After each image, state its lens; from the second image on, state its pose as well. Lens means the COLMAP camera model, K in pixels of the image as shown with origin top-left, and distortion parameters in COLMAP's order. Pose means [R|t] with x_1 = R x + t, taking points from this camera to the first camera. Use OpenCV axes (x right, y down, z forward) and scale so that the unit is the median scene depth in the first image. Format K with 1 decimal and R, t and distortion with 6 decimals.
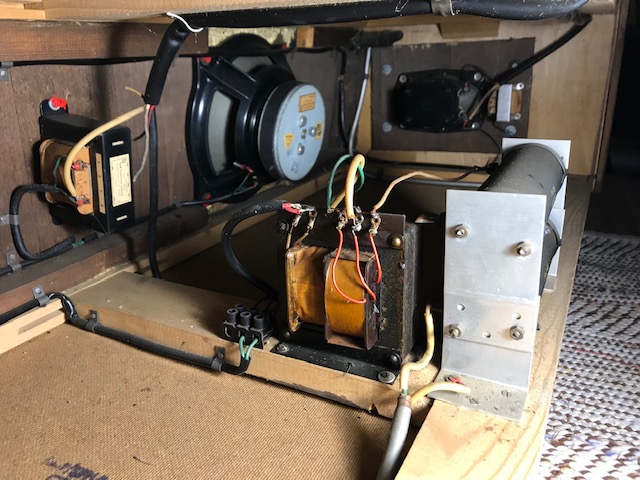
lens RADIAL K [[537.6, 0, 320.0], [0, 537.6, 240.0], [0, 0, 1]] dist [0.045795, -0.000509]
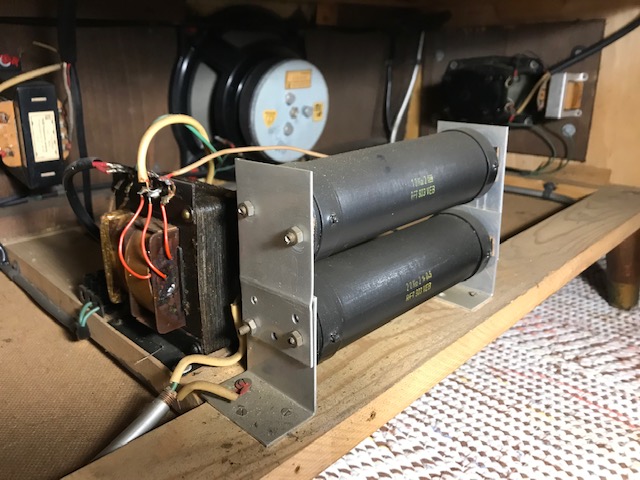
lens RADIAL K [[538.7, 0, 320.0], [0, 538.7, 240.0], [0, 0, 1]] dist [0.003734, 0.017926]
pose [[0.953133, 0.123143, -0.276358, 0.300469], [-0.123171, 0.992234, 0.017326, 0.001399], [0.276345, 0.017525, 0.960899, 0.113096]]
